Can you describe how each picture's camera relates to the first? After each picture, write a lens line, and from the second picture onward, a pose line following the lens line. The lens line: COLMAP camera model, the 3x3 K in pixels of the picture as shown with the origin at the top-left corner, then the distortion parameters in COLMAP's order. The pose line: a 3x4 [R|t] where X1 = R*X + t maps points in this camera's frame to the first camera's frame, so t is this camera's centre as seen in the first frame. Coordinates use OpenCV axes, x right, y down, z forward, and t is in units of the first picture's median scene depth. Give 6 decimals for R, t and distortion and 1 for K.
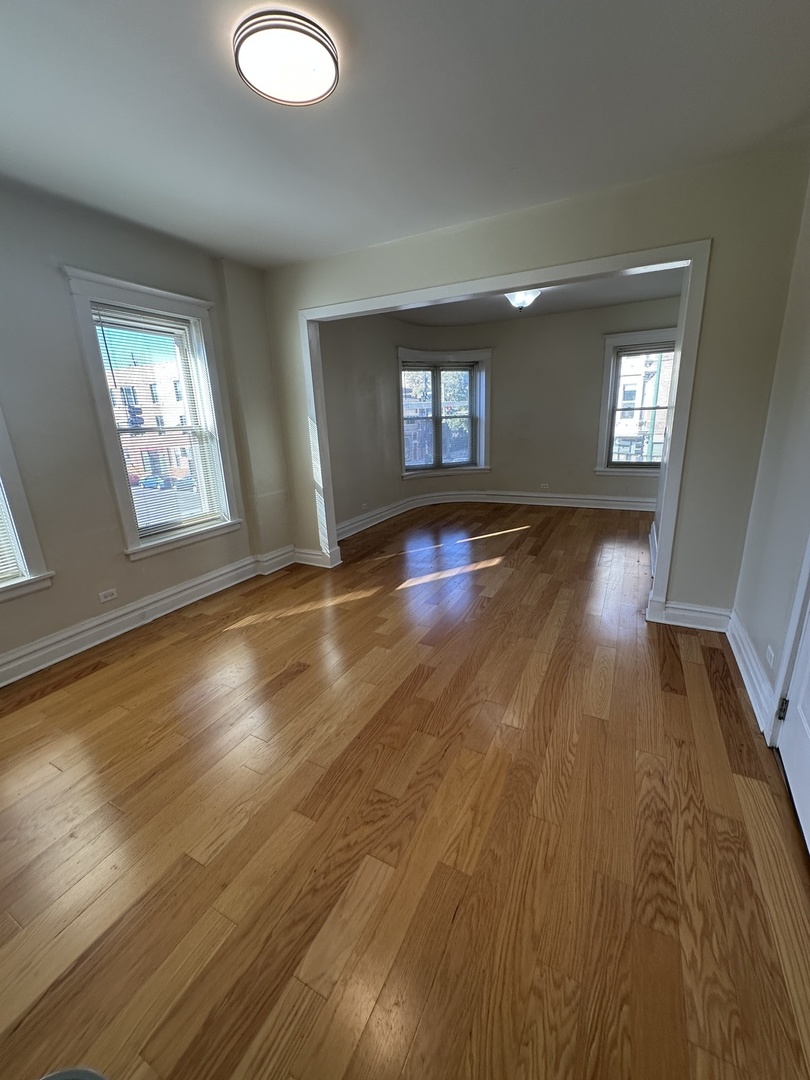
lens RADIAL K [[429.0, 0, 411.0], [0, 429.0, 532.0], [0, 0, 1]] dist [0.003587, 0.000620]
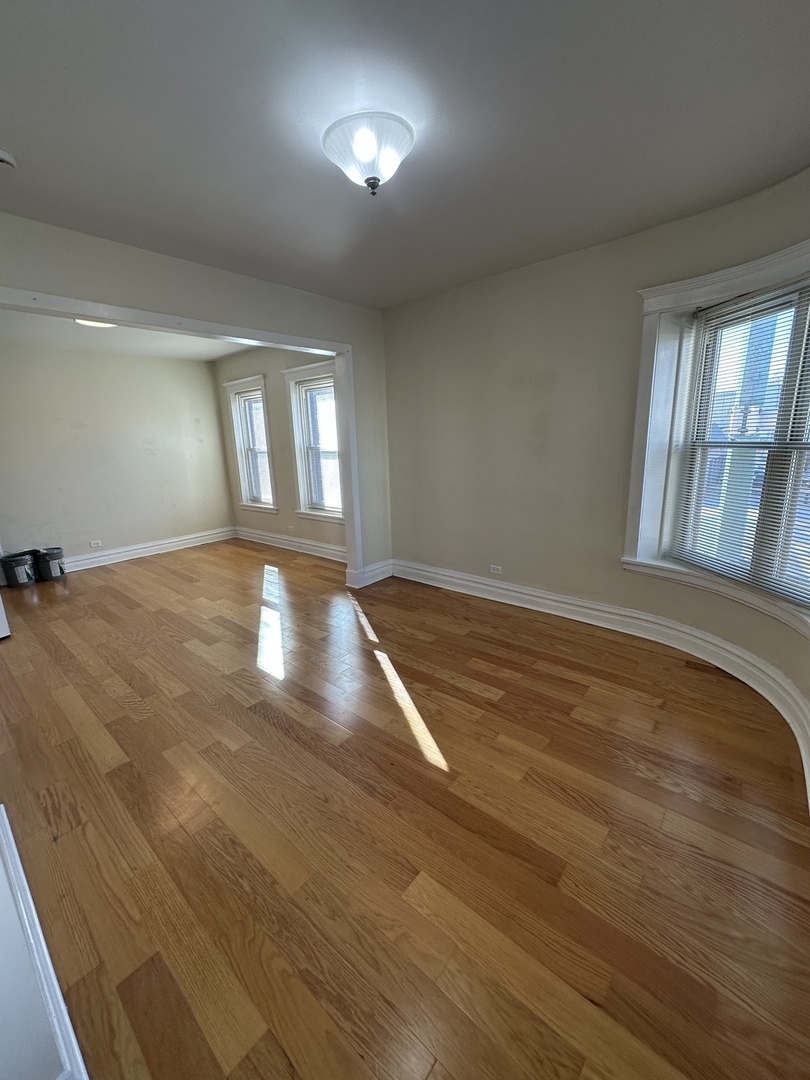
lens RADIAL K [[429.0, 0, 409.4], [0, 429.0, 542.3], [0, 0, 1]] dist [0.003587, 0.000620]
pose [[-0.227861, 0.273020, -0.934633, 0.819965], [-0.214799, 0.922142, 0.321738, -0.430163], [0.949706, 0.274070, -0.151475, 1.411346]]
